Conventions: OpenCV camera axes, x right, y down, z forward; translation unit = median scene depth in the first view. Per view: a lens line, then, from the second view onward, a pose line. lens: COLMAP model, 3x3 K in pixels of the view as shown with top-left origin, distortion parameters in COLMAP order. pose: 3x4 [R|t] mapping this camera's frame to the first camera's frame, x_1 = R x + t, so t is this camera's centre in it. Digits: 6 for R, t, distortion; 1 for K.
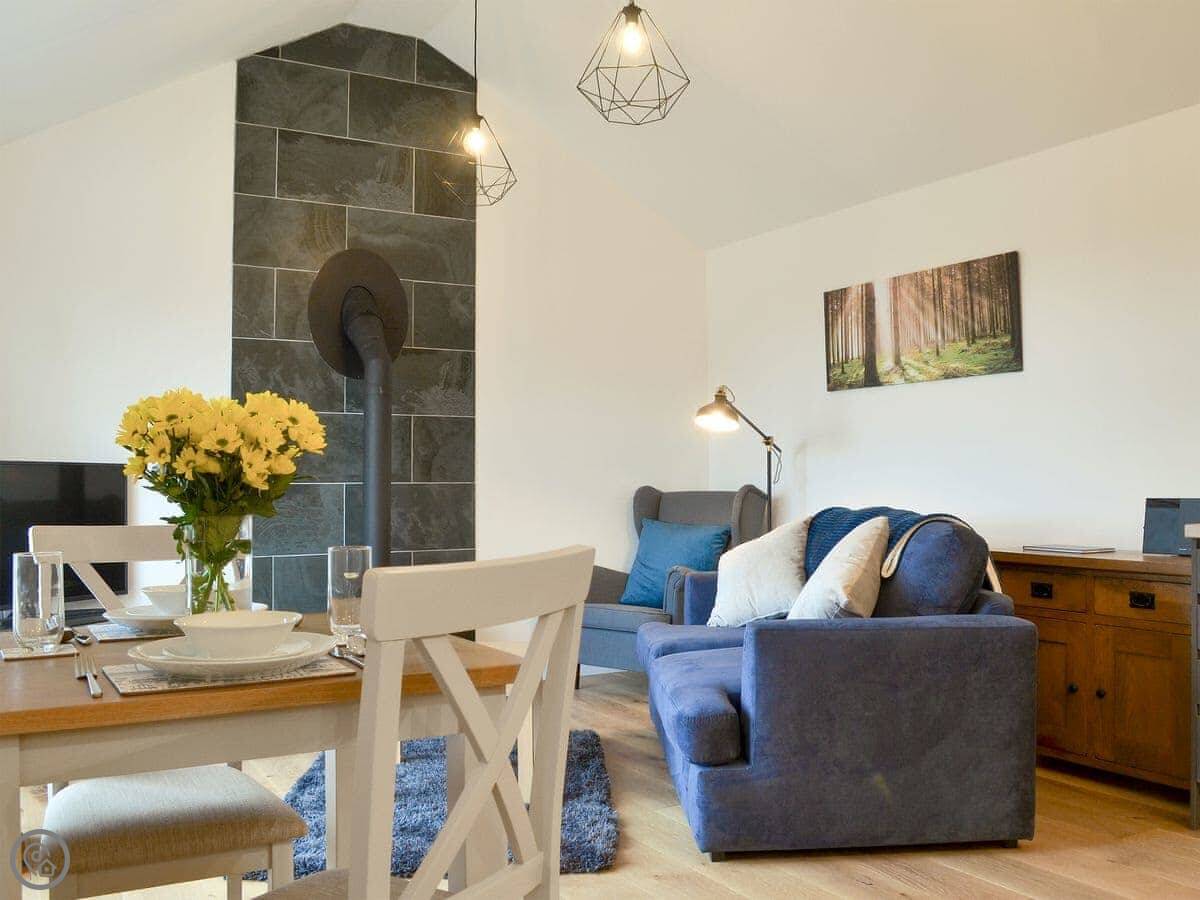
lens RADIAL K [[1077.2, 0, 660.4], [0, 1077.2, 438.2], [0, 0, 1]] dist [-0.088827, 0.008274]
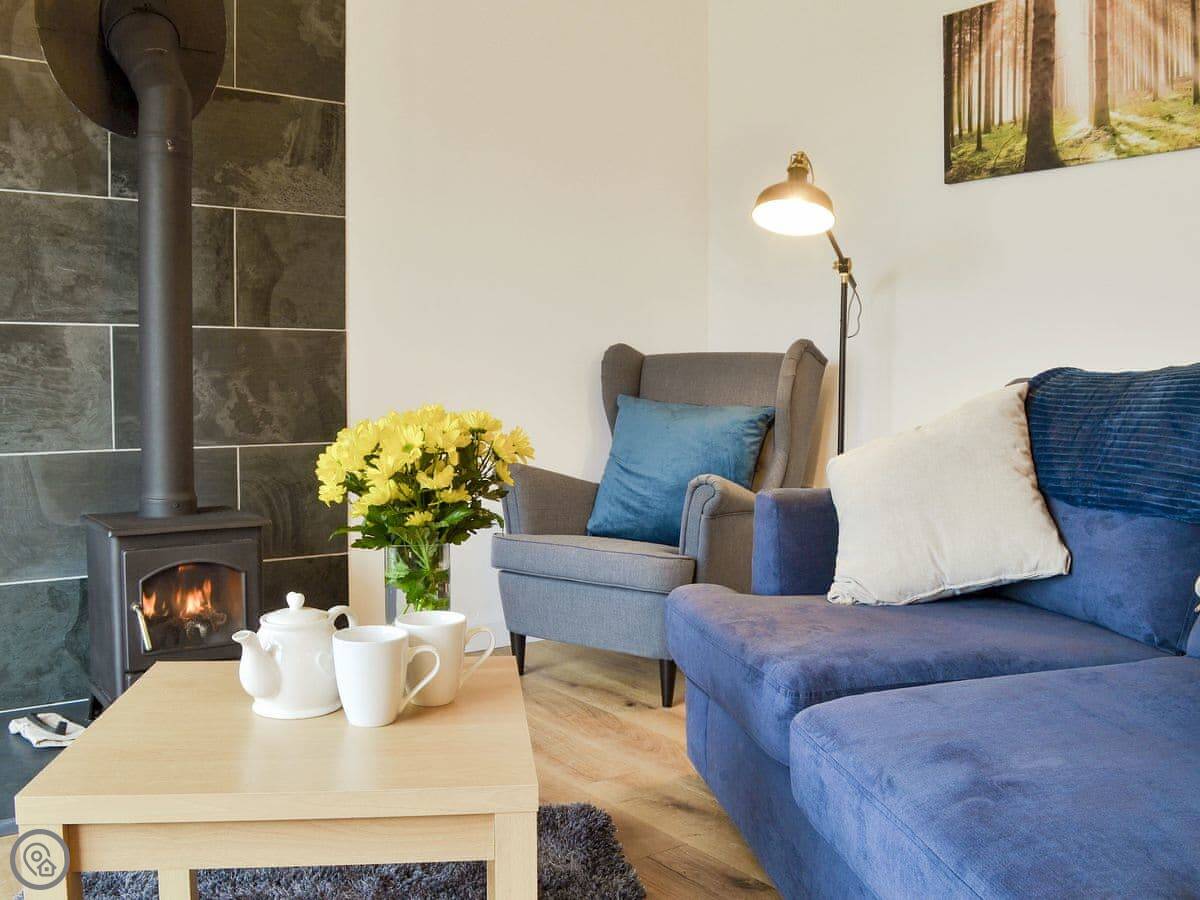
lens RADIAL K [[1077.2, 0, 595.3], [0, 1077.2, 451.6], [0, 0, 1]] dist [-0.088827, 0.008274]
pose [[0.997673, 0.005852, 0.067923, -0.079912], [-0.013403, 0.993701, 0.111255, 0.042671], [-0.066844, -0.111907, 0.991468, 0.424543]]
